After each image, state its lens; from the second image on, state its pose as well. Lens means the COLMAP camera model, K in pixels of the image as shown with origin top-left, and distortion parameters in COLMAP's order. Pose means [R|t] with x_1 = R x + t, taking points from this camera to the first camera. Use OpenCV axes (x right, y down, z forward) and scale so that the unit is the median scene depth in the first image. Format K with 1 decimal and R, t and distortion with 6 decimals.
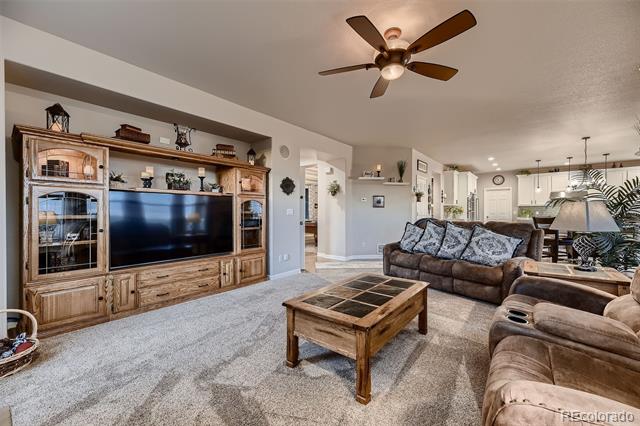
lens RADIAL K [[259.4, 0, 323.2], [0, 259.4, 212.7], [0, 0, 1]] dist [0.000198, -0.000043]
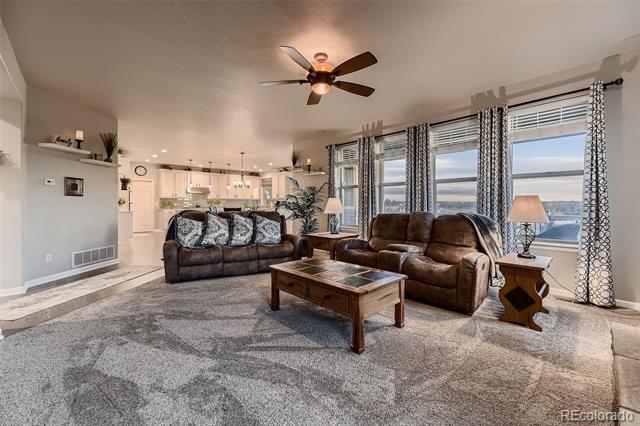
lens RADIAL K [[259.4, 0, 323.2], [0, 259.4, 212.7], [0, 0, 1]] dist [0.000198, -0.000043]
pose [[0.139199, -0.030177, 0.989804, -0.357218], [-0.003646, 0.999513, 0.030986, -0.000422], [-0.990258, -0.007922, 0.139021, 0.306182]]
